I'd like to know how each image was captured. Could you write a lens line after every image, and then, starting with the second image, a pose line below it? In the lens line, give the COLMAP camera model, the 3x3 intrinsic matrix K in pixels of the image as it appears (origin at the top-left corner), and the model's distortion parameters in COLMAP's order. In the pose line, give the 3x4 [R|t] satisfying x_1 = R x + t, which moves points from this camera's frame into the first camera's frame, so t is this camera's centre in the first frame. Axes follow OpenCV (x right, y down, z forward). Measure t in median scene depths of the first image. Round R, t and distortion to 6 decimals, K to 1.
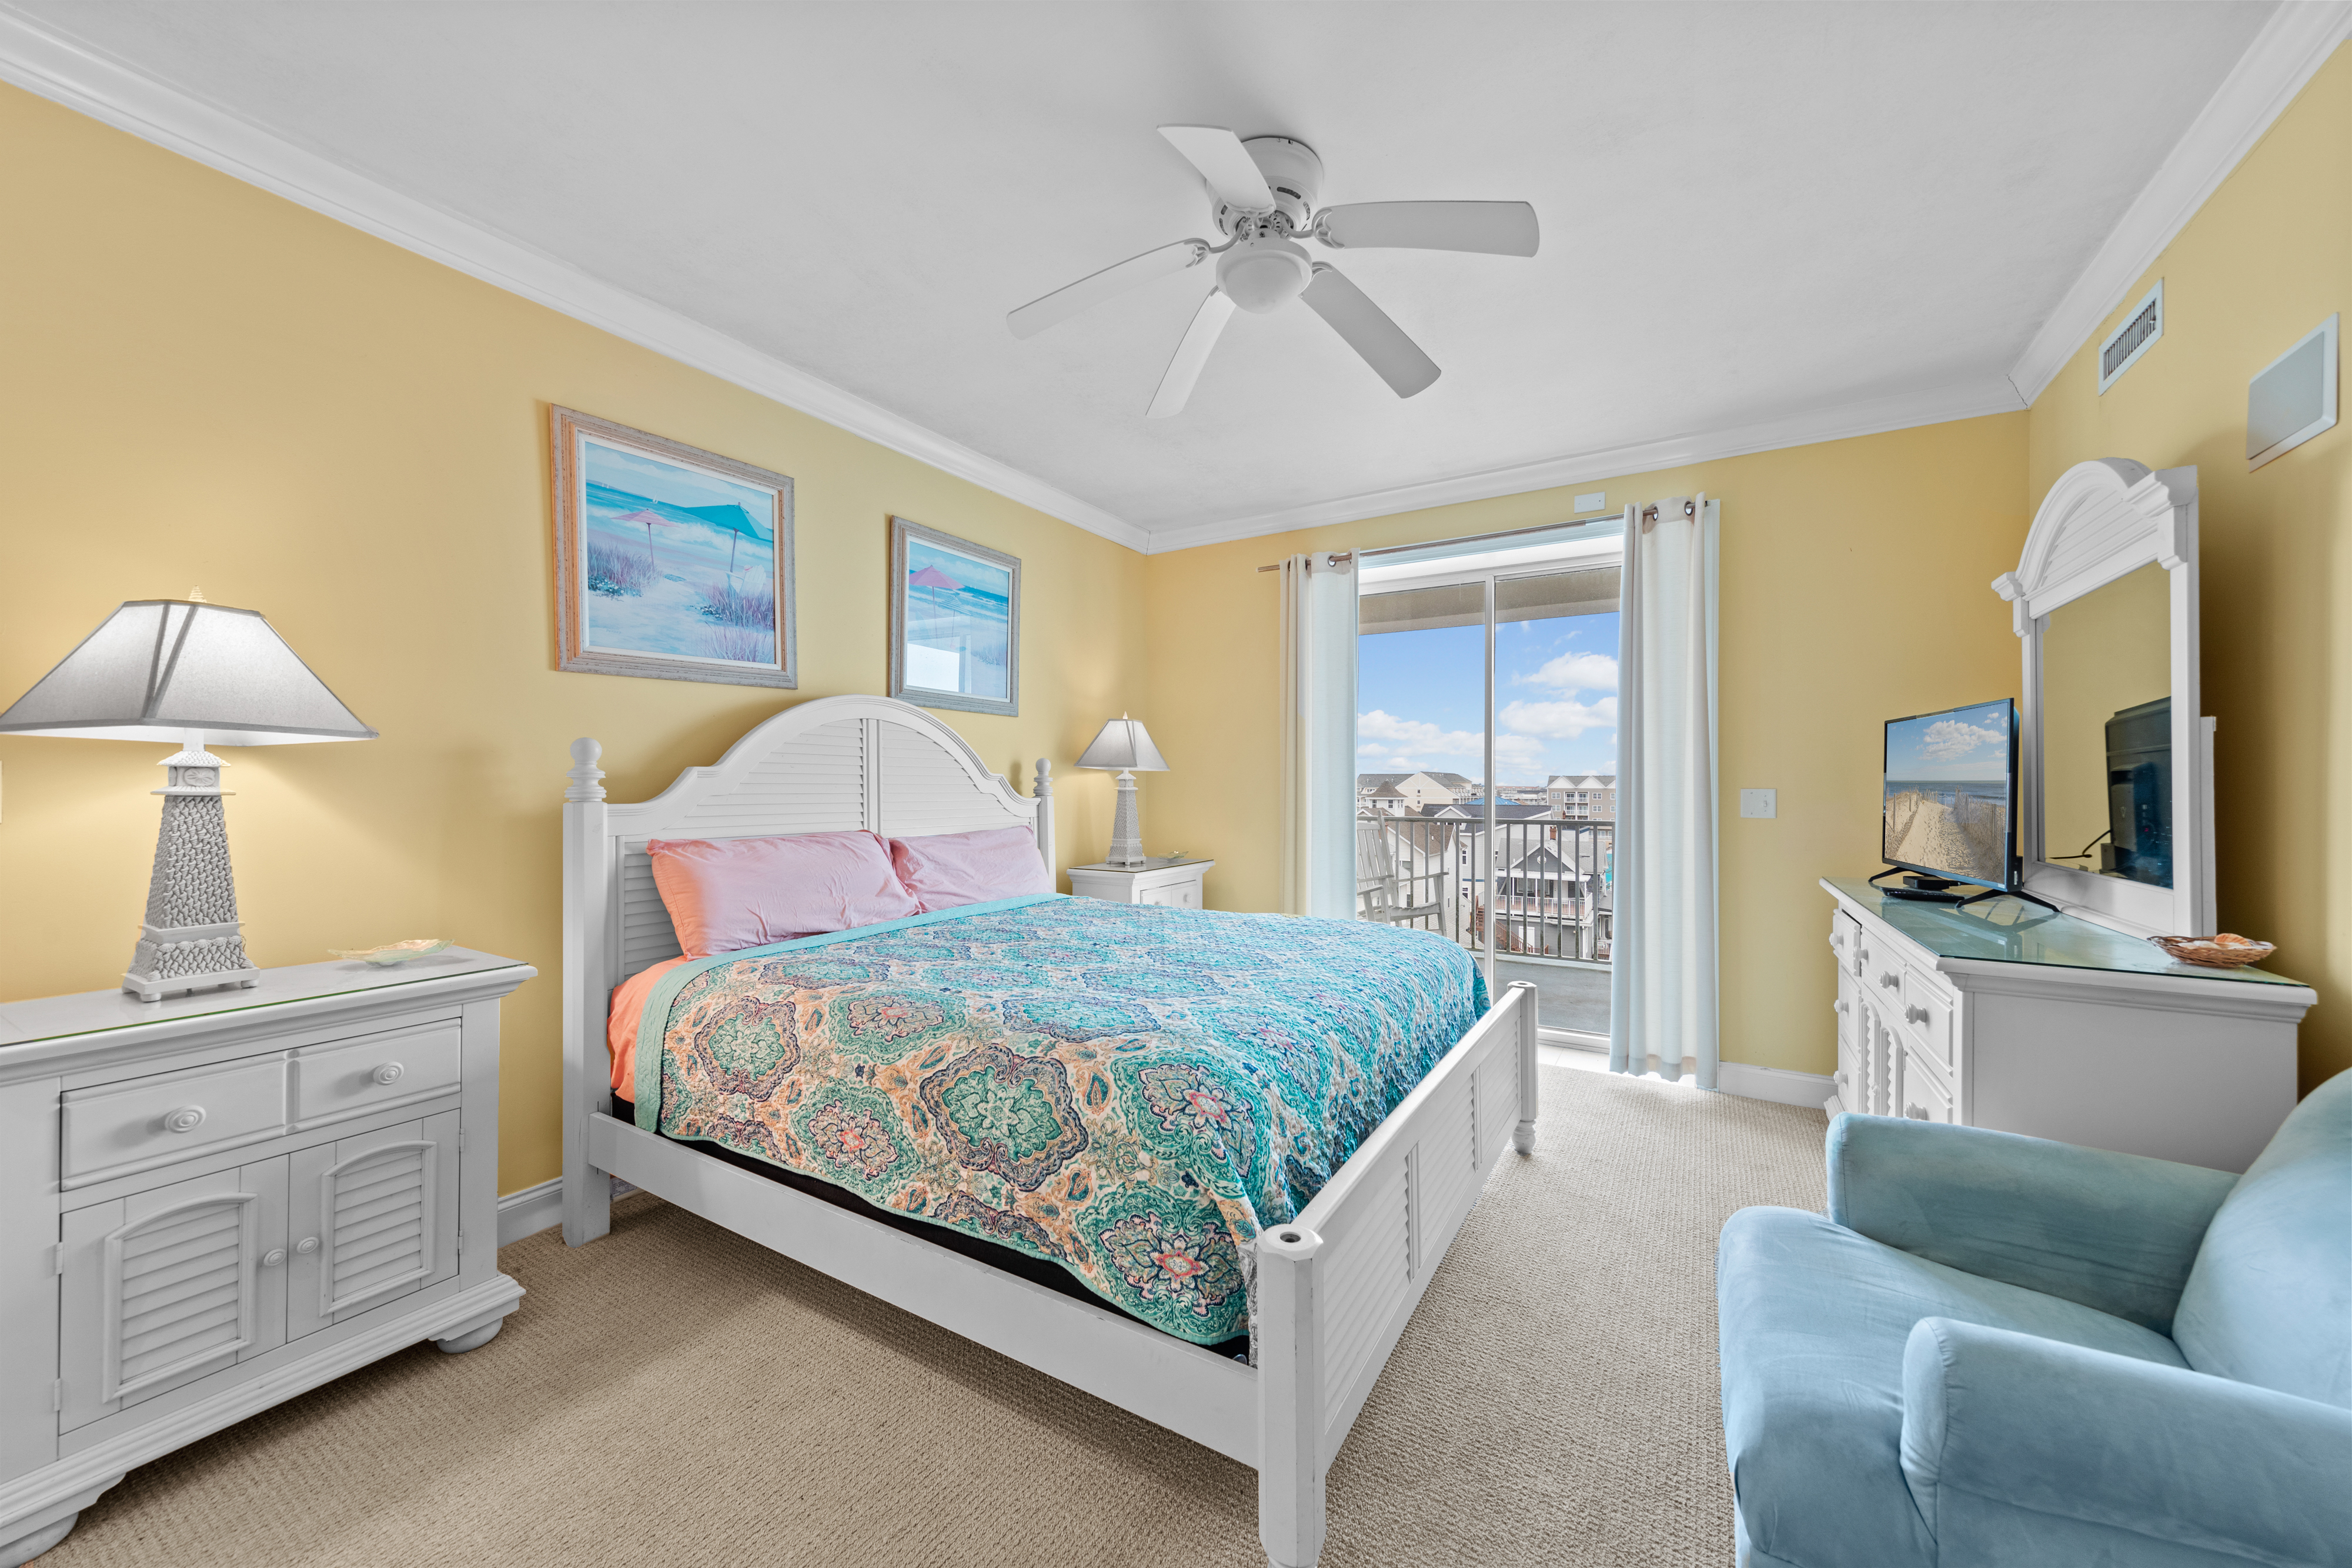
lens RADIAL K [[846.3, 0, 1189.1], [0, 846.3, 788.9], [0, 0, 1]] dist [0.009671, -0.002305]
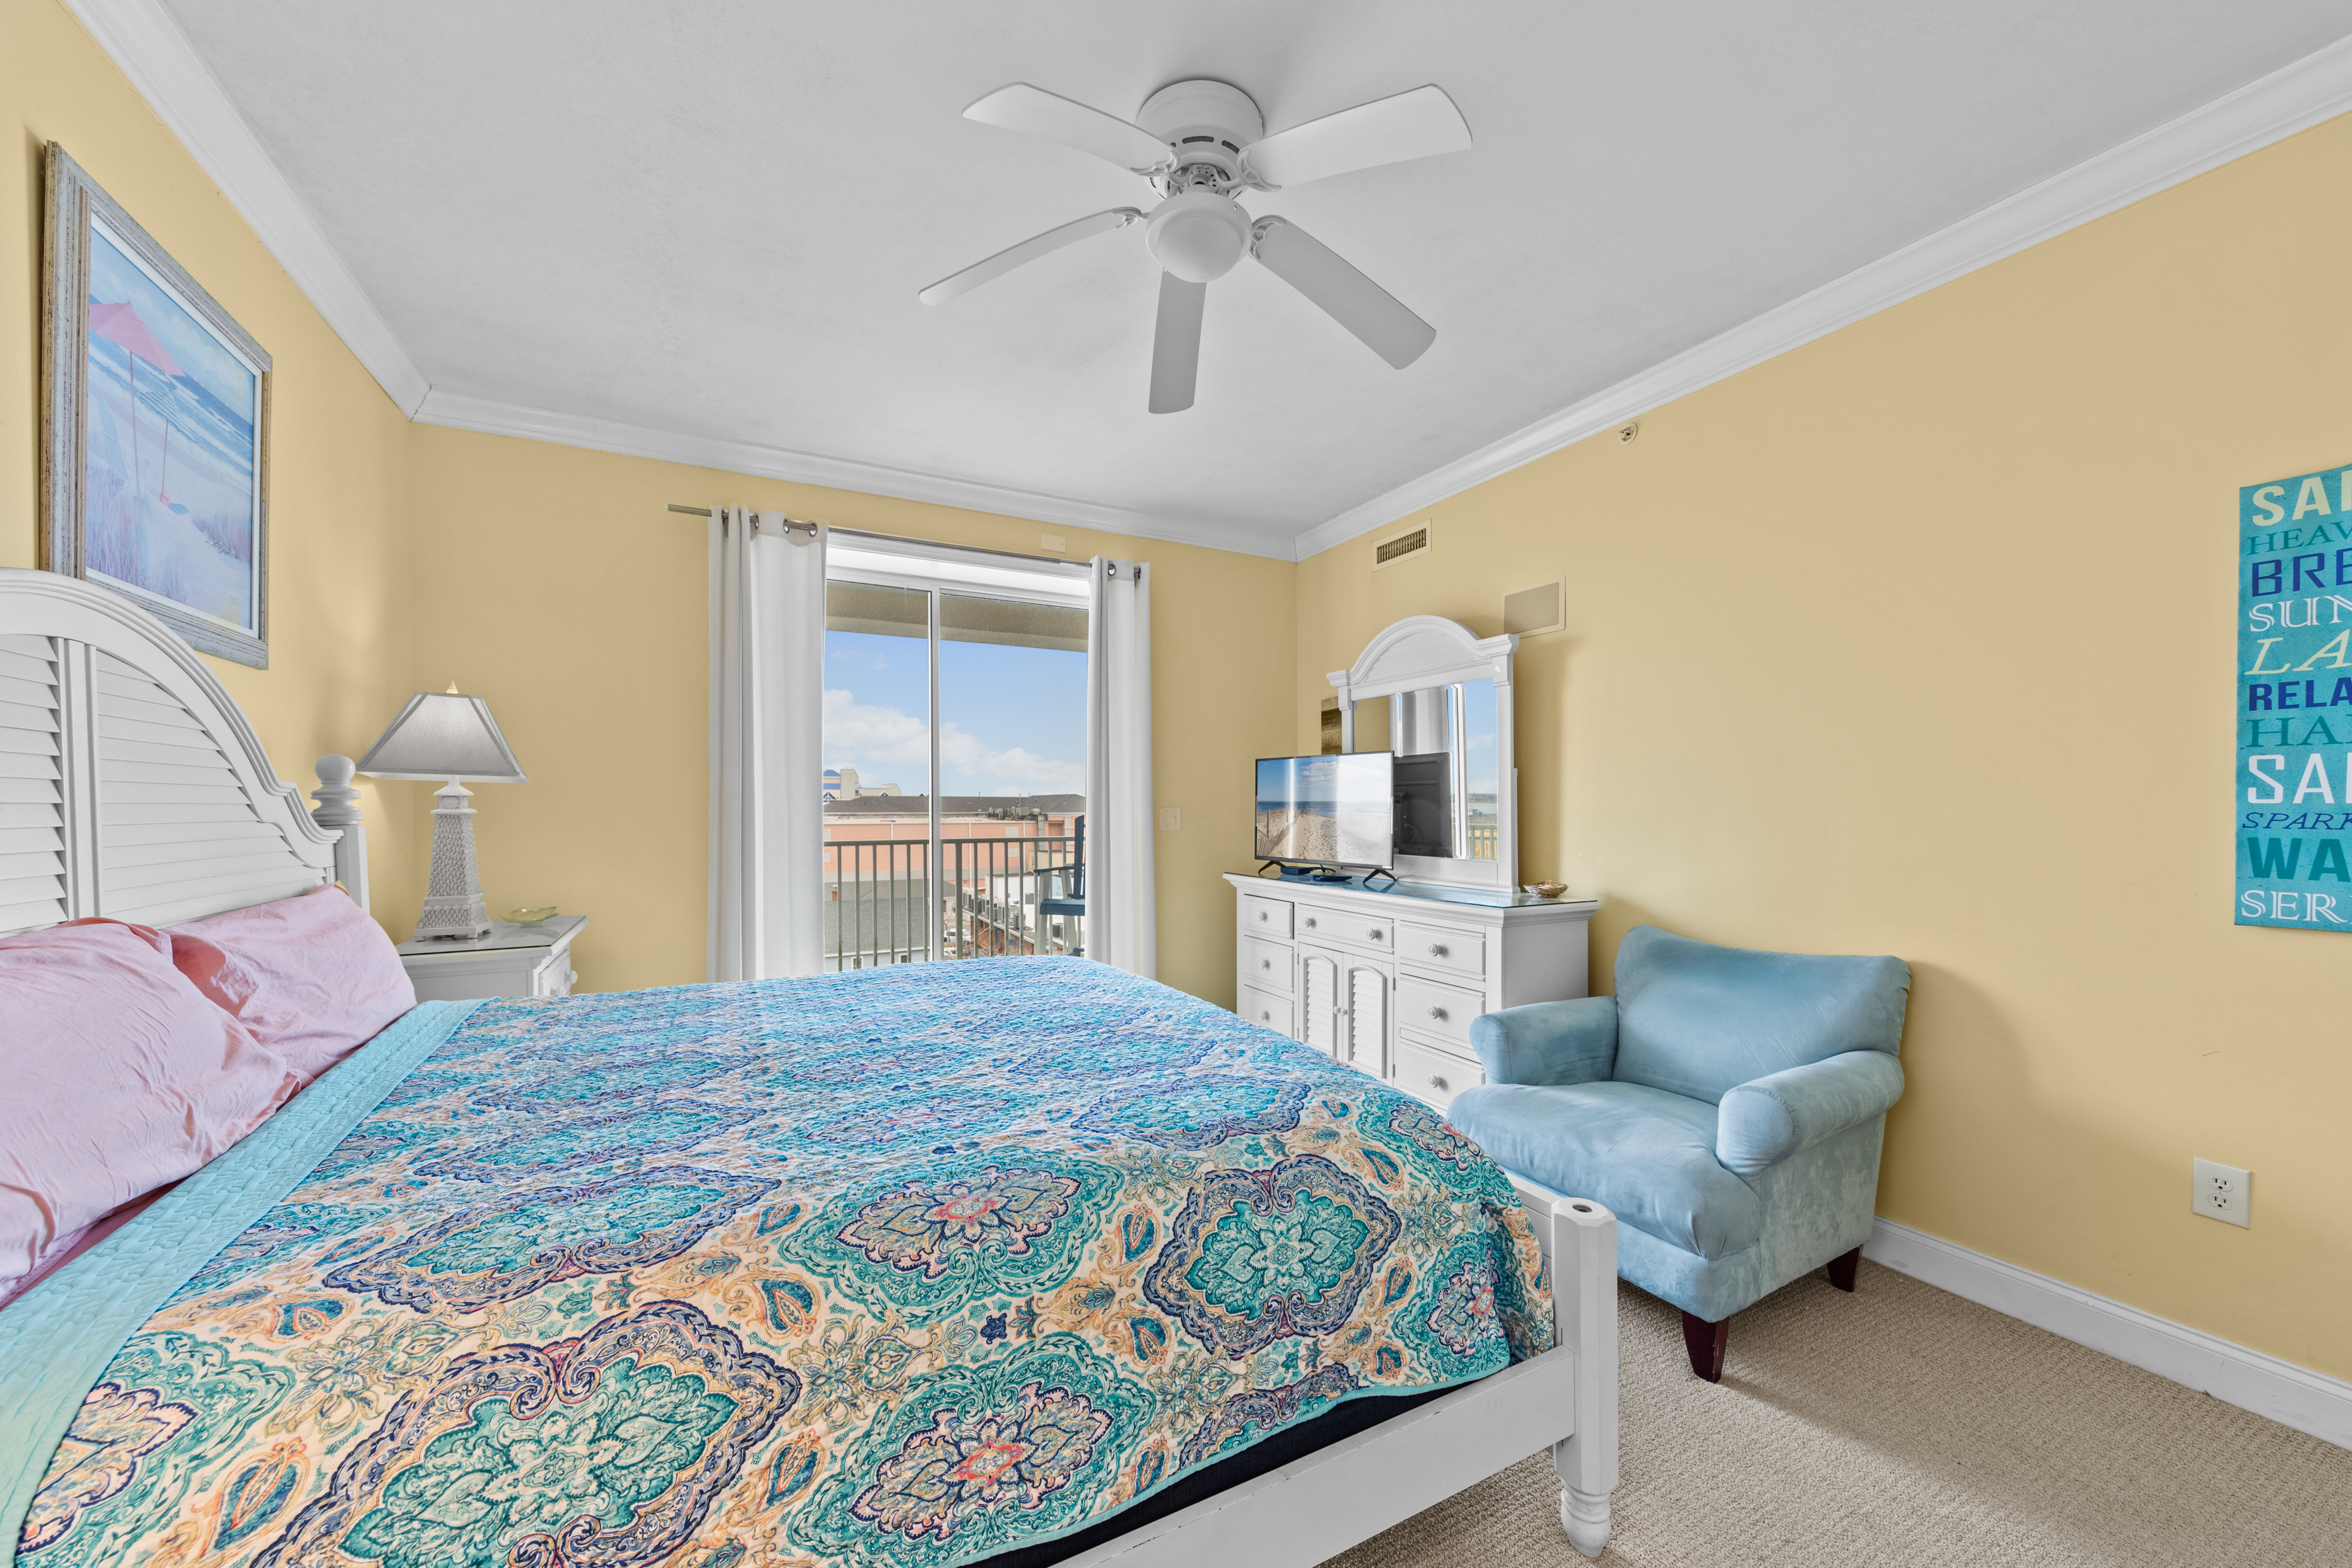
lens RADIAL K [[851.9, 0, 1181.0], [0, 851.9, 820.5], [0, 0, 1]] dist [0.006999, -0.002711]
pose [[0.526009, -0.016053, 0.850327, -0.814792], [0.005371, 0.999865, 0.015554, -0.001640], [-0.850462, -0.003615, 0.526024, 0.632500]]
